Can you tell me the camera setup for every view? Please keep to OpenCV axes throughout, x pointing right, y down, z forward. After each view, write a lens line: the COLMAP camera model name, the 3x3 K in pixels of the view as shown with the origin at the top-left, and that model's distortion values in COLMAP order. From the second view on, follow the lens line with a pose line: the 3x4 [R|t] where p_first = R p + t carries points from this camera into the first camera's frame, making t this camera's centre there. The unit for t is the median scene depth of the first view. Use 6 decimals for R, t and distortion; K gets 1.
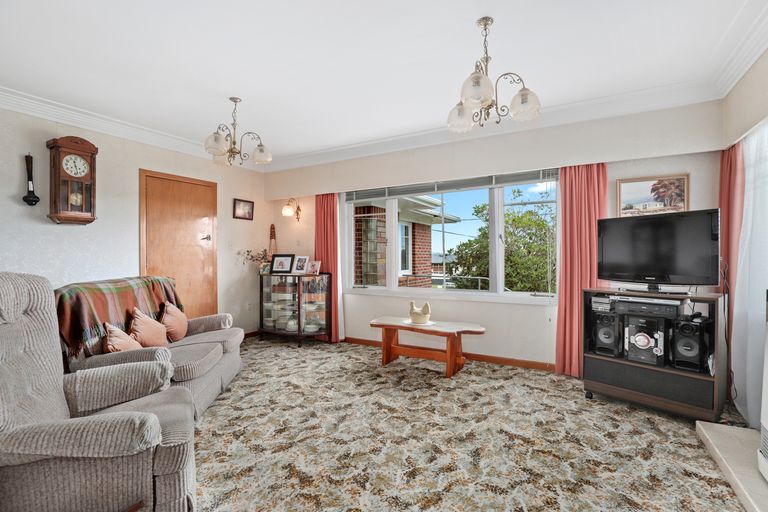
lens RADIAL K [[354.1, 0, 388.4], [0, 354.1, 258.9], [0, 0, 1]] dist [-0.025038, 0.000091]
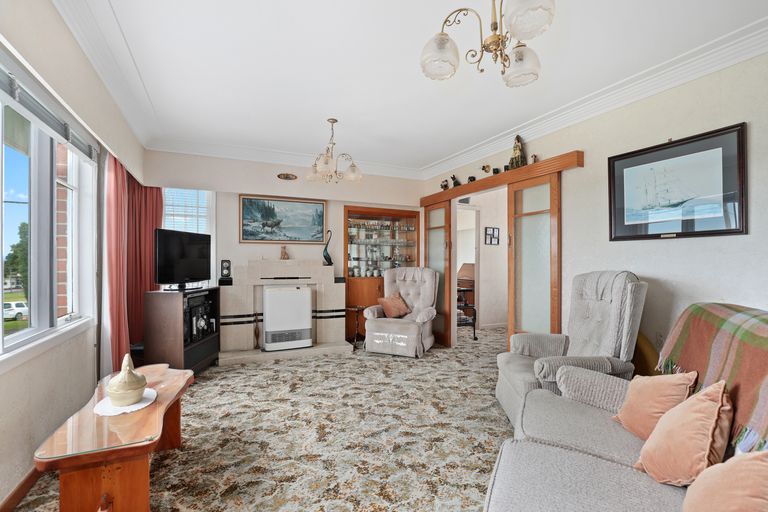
lens RADIAL K [[354.1, 0, 388.4], [0, 354.1, 258.9], [0, 0, 1]] dist [-0.025038, 0.000091]
pose [[-0.821983, 0.007083, 0.569468, -0.667997], [0.004379, 0.999972, -0.006116, -0.011248], [-0.569495, -0.002534, -0.821991, 1.666796]]
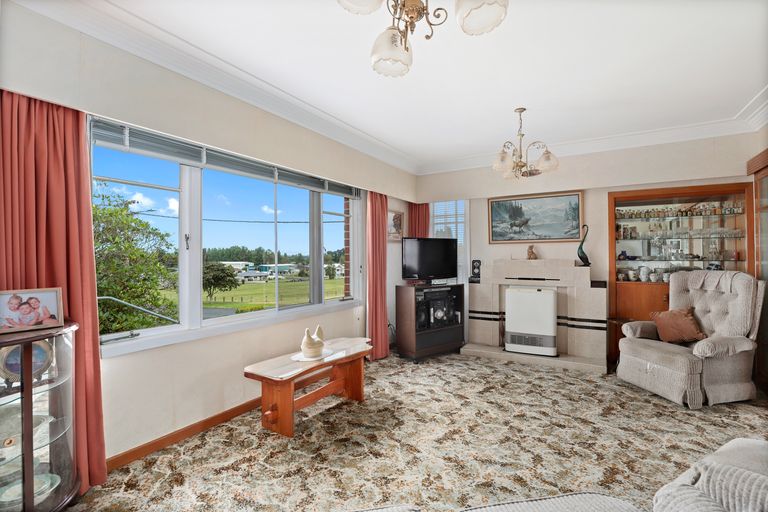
lens RADIAL K [[353.4, 0, 394.2], [0, 353.4, 246.4], [0, 0, 1]] dist [-0.024144, 0.000137]
pose [[0.015780, 0.033738, 0.999306, -0.935655], [0.008541, 0.999390, -0.033876, -0.031814], [-0.999839, 0.009070, 0.015482, 1.142120]]
